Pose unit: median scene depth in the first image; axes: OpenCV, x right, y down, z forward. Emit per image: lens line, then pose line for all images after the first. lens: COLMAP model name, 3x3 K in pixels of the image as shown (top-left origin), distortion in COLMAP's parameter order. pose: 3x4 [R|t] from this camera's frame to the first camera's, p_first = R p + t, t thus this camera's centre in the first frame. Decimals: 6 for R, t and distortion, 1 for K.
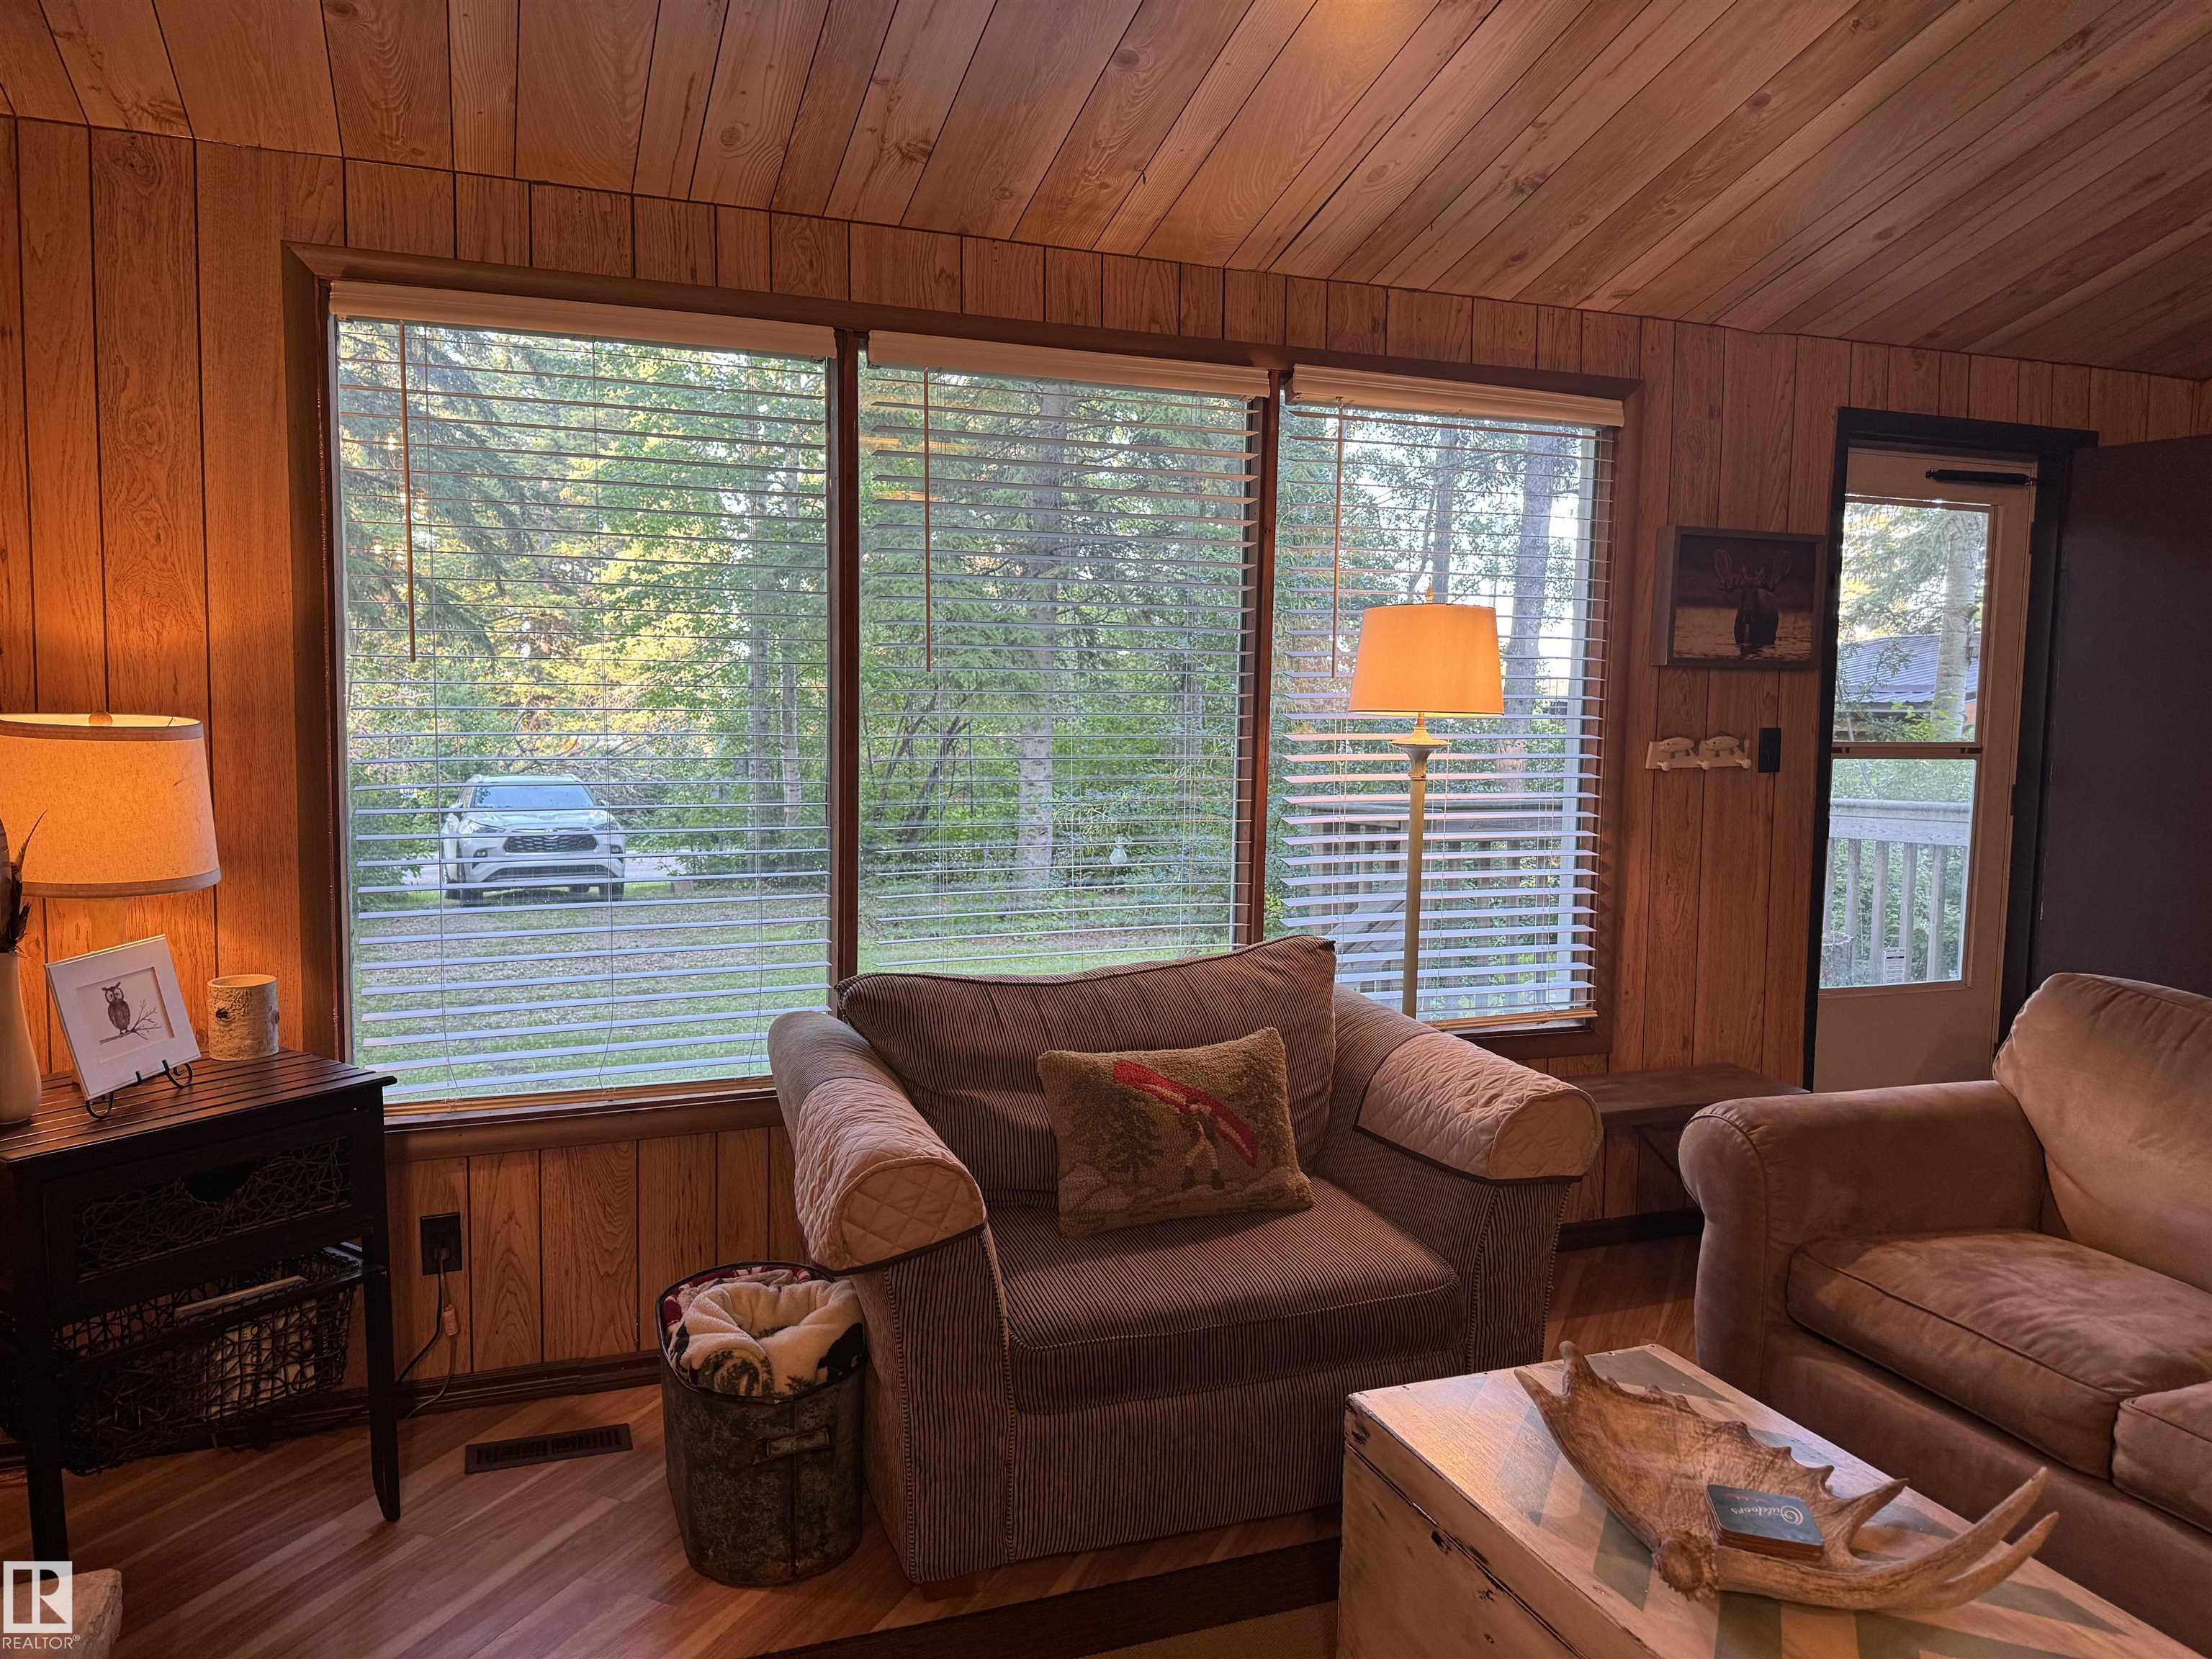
lens RADIAL K [[1563.6, 0, 1102.8], [0, 1563.6, 830.7], [0, 0, 1]] dist [0.065091, -0.084430]
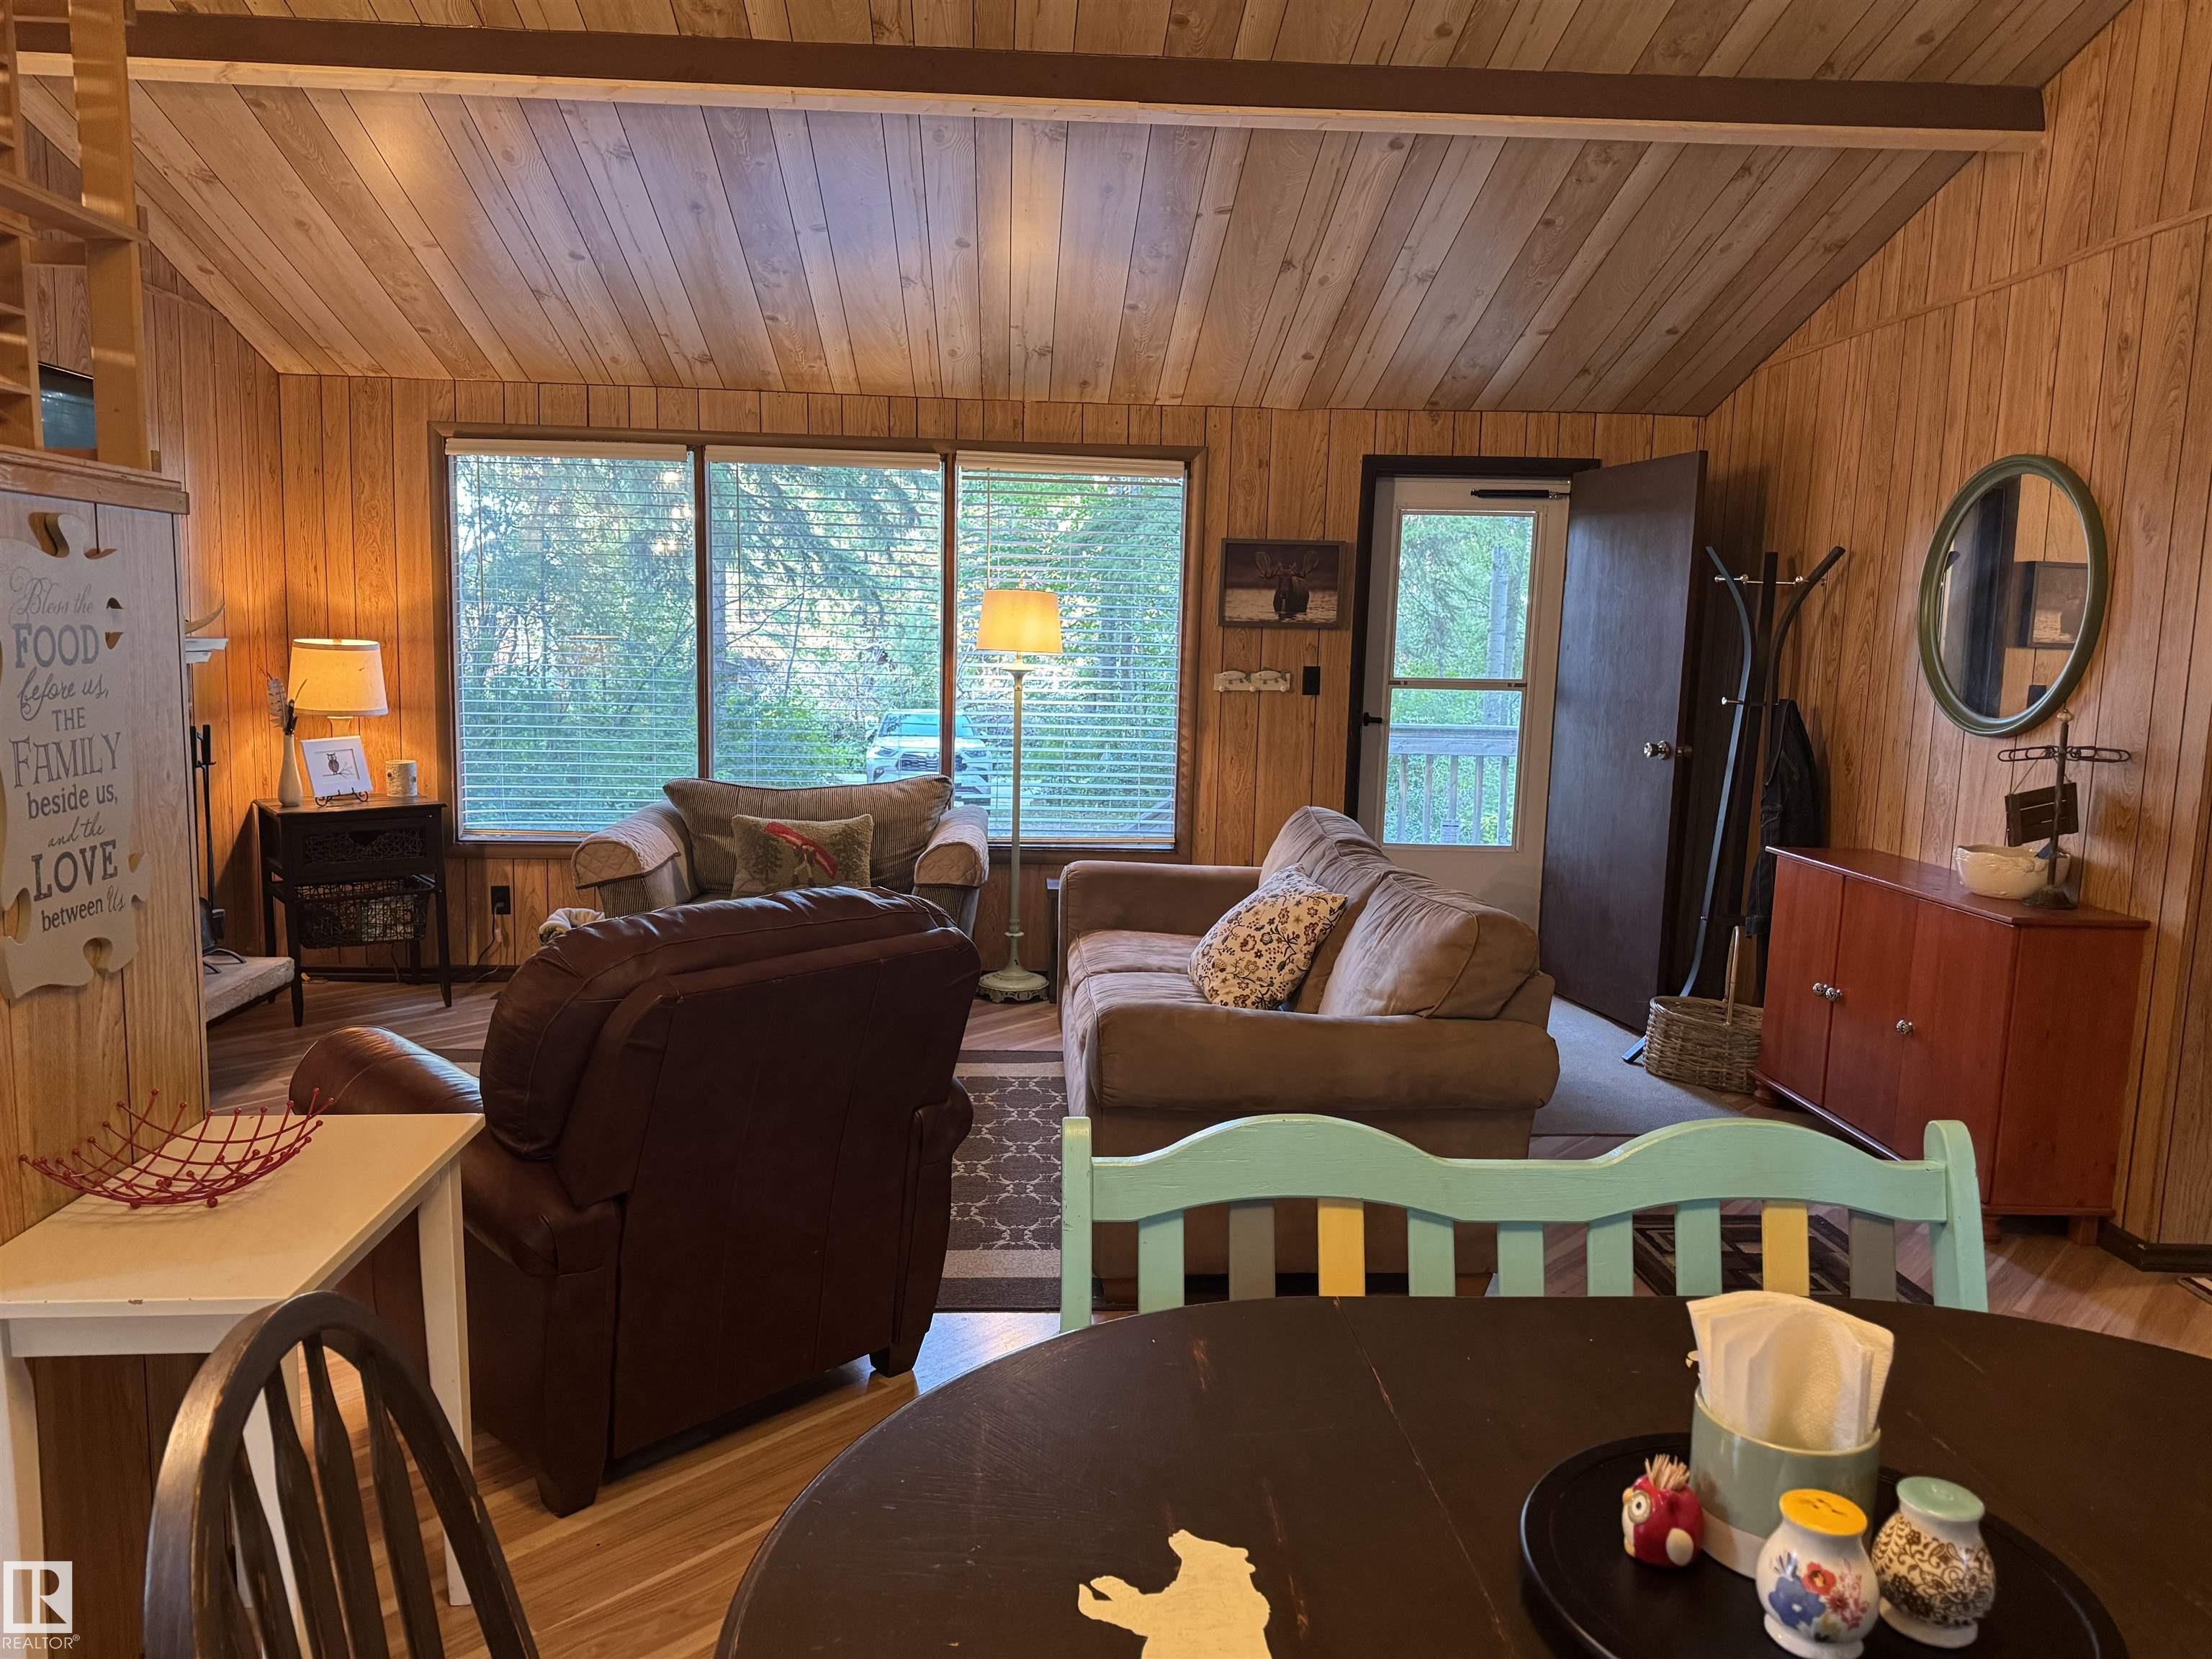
lens RADIAL K [[1551.6, 0, 1101.8], [0, 1551.6, 835.4], [0, 0, 1]] dist [0.066498, -0.074507]
pose [[0.949874, 0.047675, -0.308976, 0.979740], [-0.037995, 0.998582, 0.037274, 0.071757], [0.310315, -0.023666, 0.950339, -0.718075]]
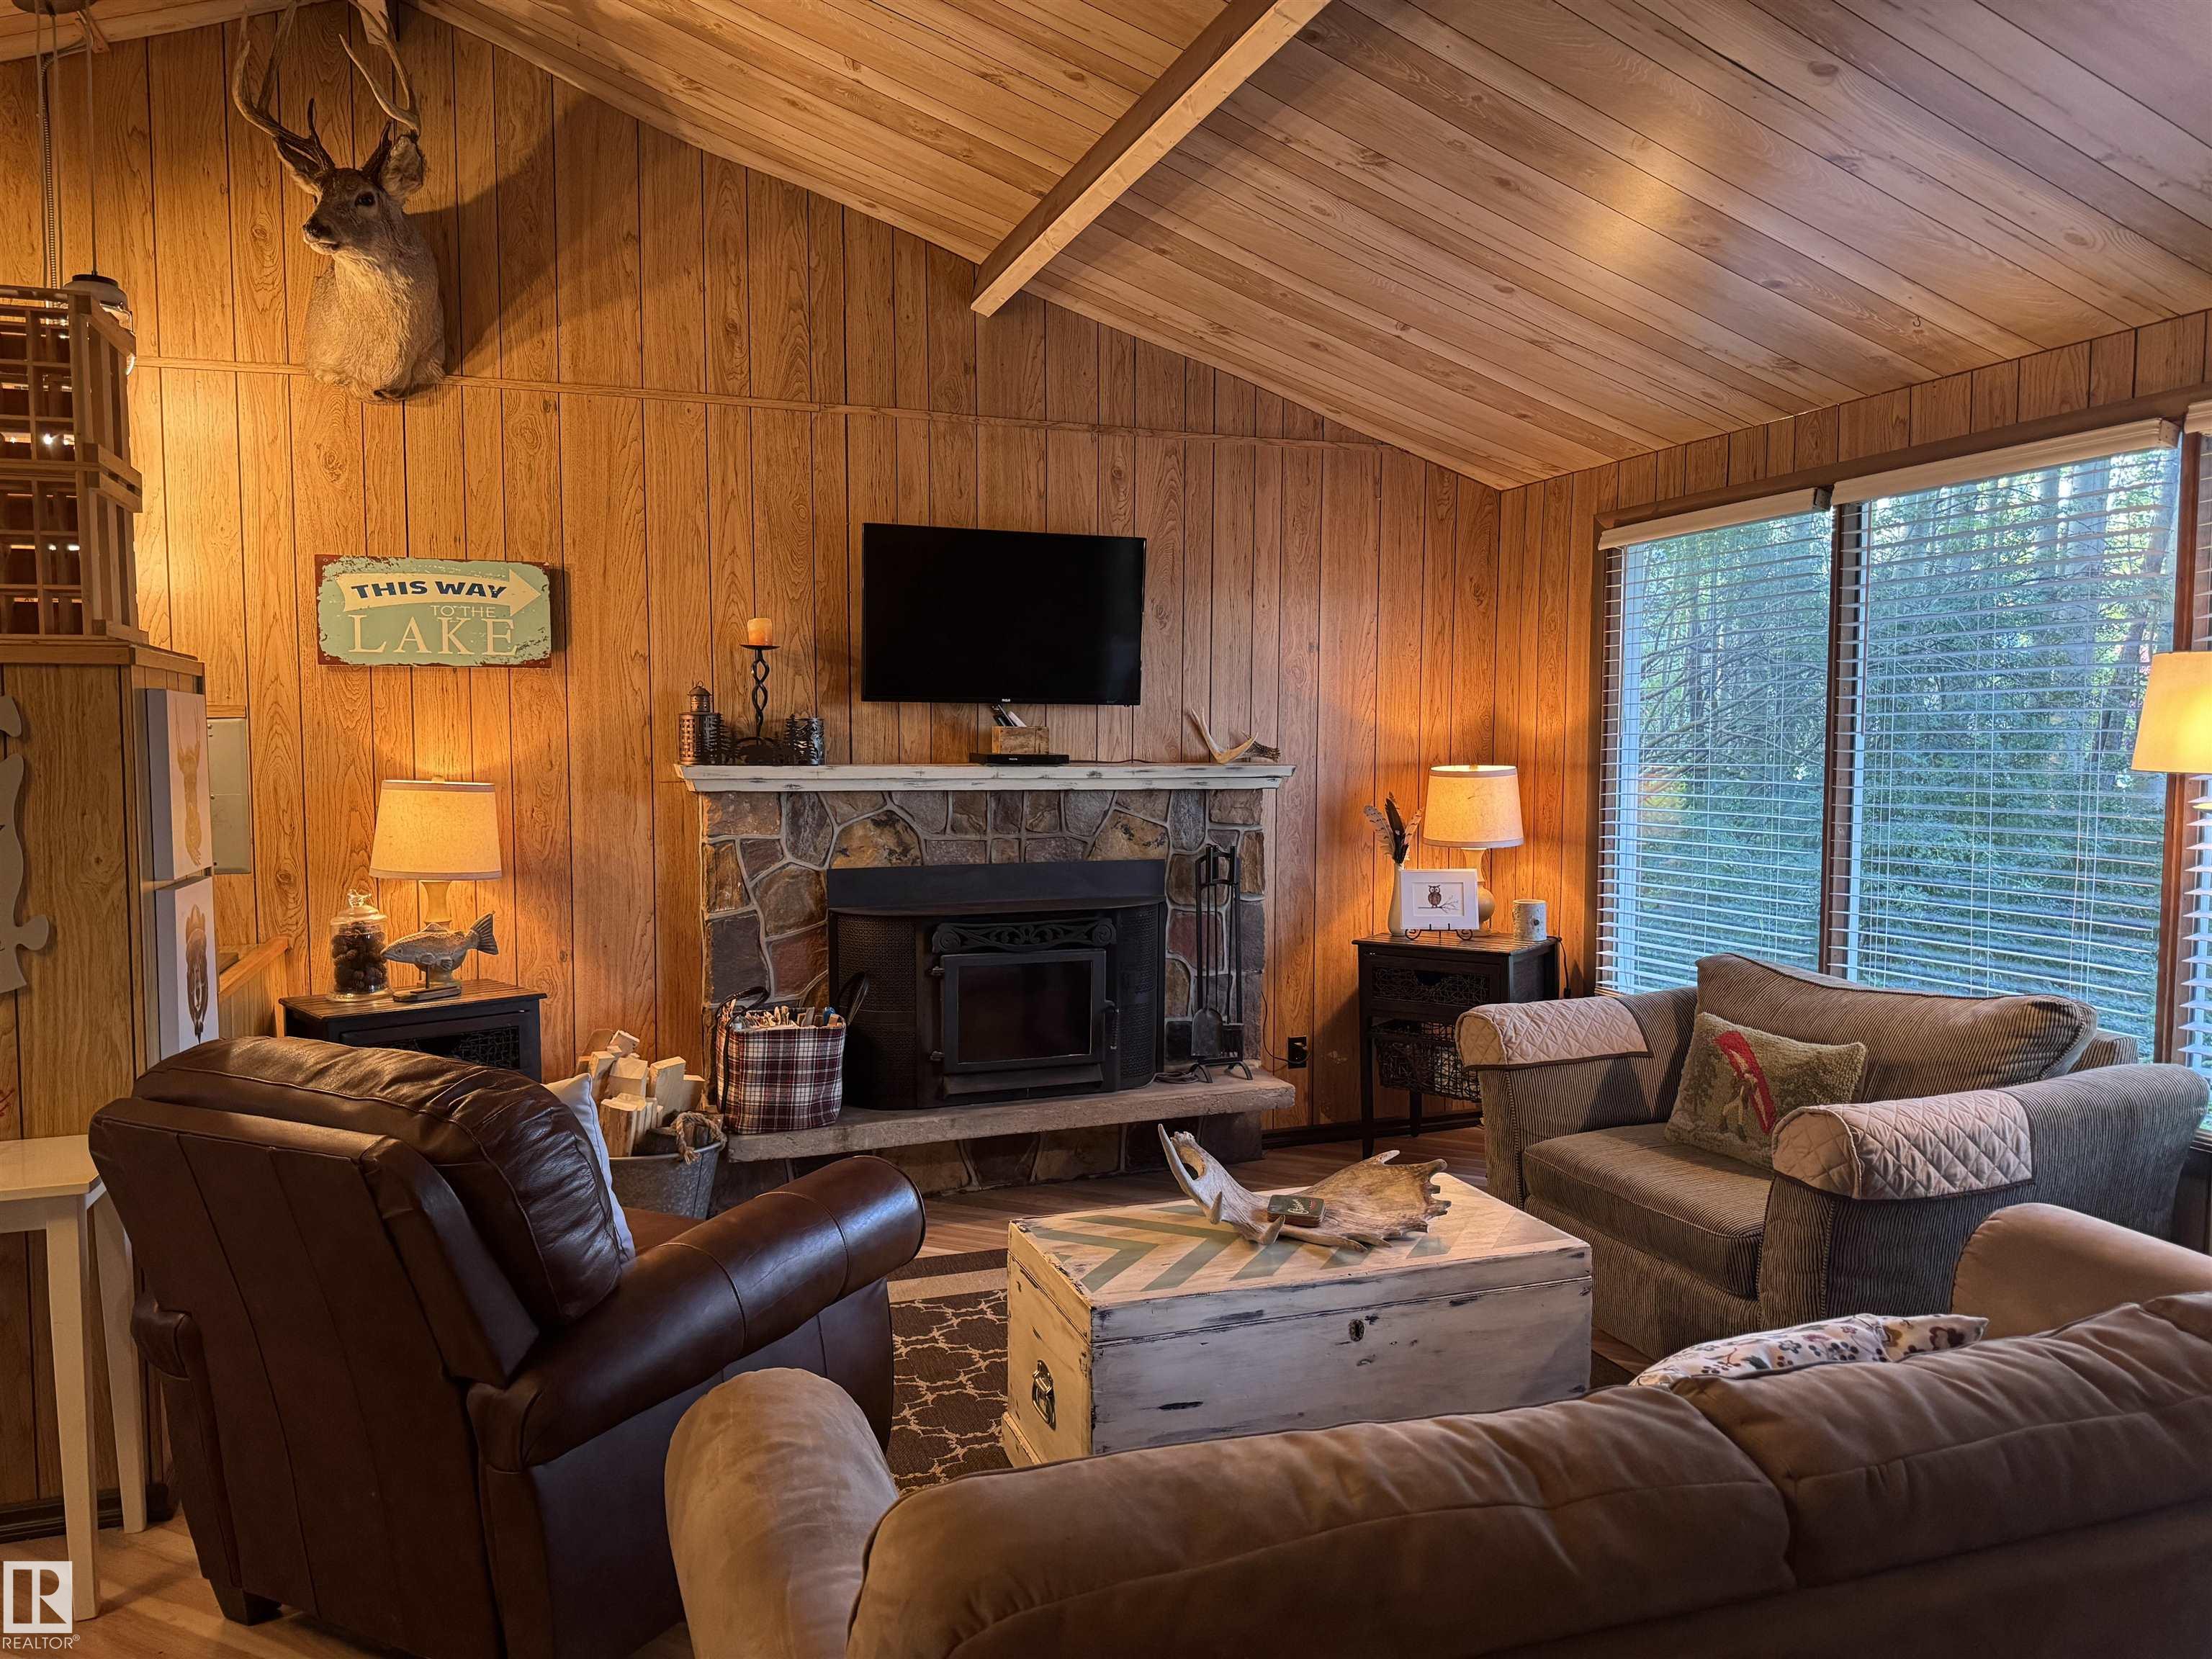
lens RADIAL K [[1548.2, 0, 1102.7], [0, 1548.2, 834.9], [0, 0, 1]] dist [0.146808, -0.261613]
pose [[-0.028977, 0.046110, -0.998516, 1.291877], [-0.091466, 0.994622, 0.048584, -0.030600], [0.995387, 0.092738, -0.024604, 0.468006]]
